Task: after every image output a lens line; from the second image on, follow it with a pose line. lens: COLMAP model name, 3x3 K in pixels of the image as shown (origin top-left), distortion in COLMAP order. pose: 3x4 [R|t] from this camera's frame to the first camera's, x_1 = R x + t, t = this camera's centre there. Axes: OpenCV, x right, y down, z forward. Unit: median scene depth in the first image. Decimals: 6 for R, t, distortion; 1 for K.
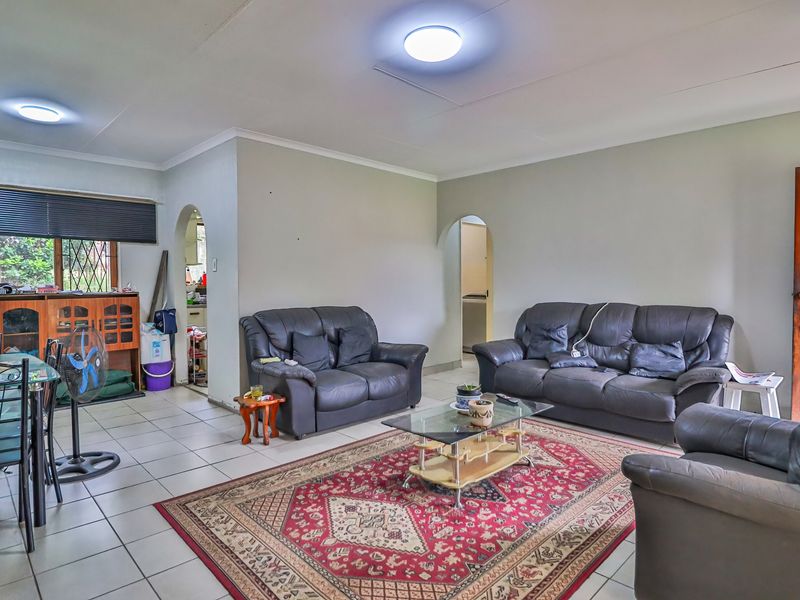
lens RADIAL K [[466.1, 0, 405.9], [0, 466.1, 290.3], [0, 0, 1]] dist [0.001638, -0.013644]
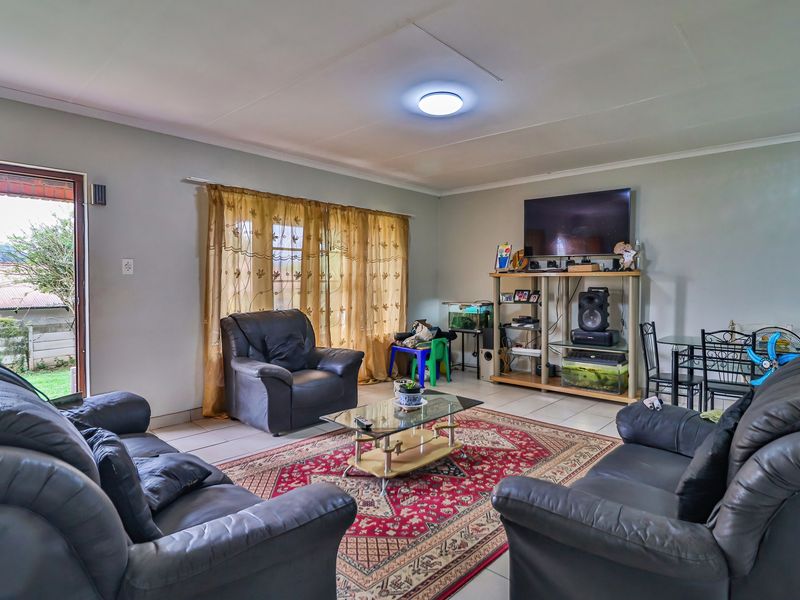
lens RADIAL K [[460.8, 0, 405.8], [0, 460.8, 290.7], [0, 0, 1]] dist [-0.003560, -0.001551]
pose [[-0.998936, 0.005104, -0.045835, 0.133979], [0.003368, 0.999277, 0.037872, -0.035657], [0.045995, 0.037677, -0.998231, 1.433706]]
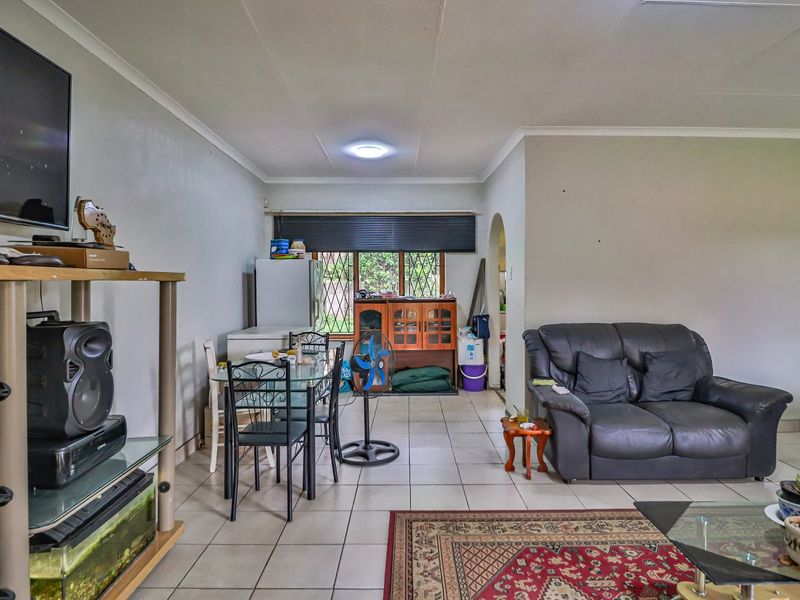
lens RADIAL K [[466.1, 0, 405.9], [0, 466.1, 290.3], [0, 0, 1]] dist [0.001638, -0.013644]
pose [[0.713932, 0.013314, -0.700088, 0.124117], [-0.012107, 0.999904, 0.006669, -0.024514], [0.700110, 0.003715, 0.714025, 0.169381]]
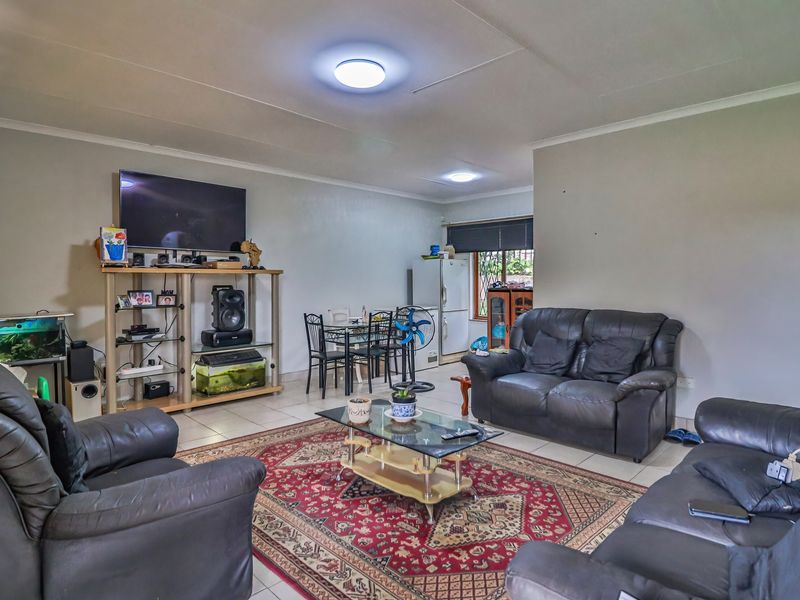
lens RADIAL K [[466.1, 0, 405.9], [0, 466.1, 290.3], [0, 0, 1]] dist [0.001638, -0.013644]
pose [[0.006706, 0.023507, -0.999701, 0.753646], [-0.012500, 0.999648, 0.023422, -0.017760], [0.999899, 0.012339, 0.006997, 0.694023]]
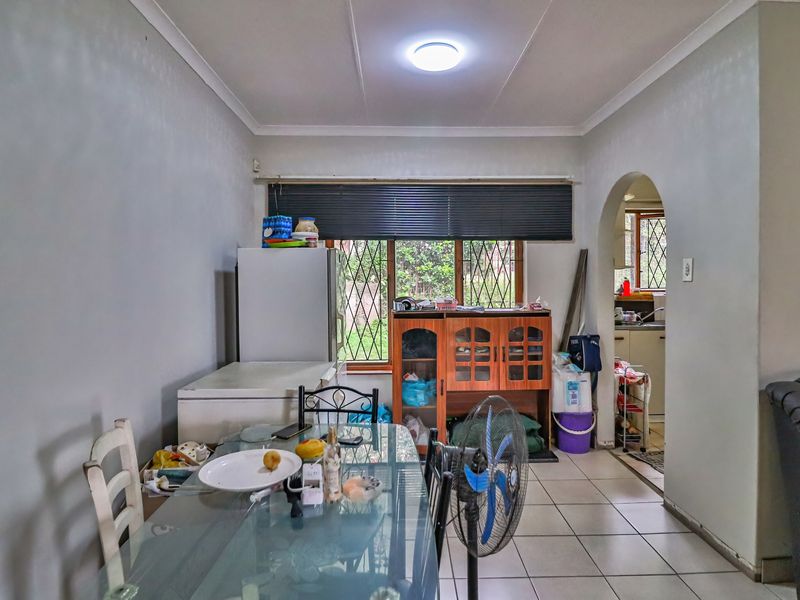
lens RADIAL K [[466.1, 0, 405.9], [0, 466.1, 290.3], [0, 0, 1]] dist [0.001638, -0.013644]
pose [[0.721521, 0.011724, -0.692294, -0.294220], [-0.011019, 0.999924, 0.005449, -0.032810], [0.692305, 0.003697, 0.721595, 0.408972]]
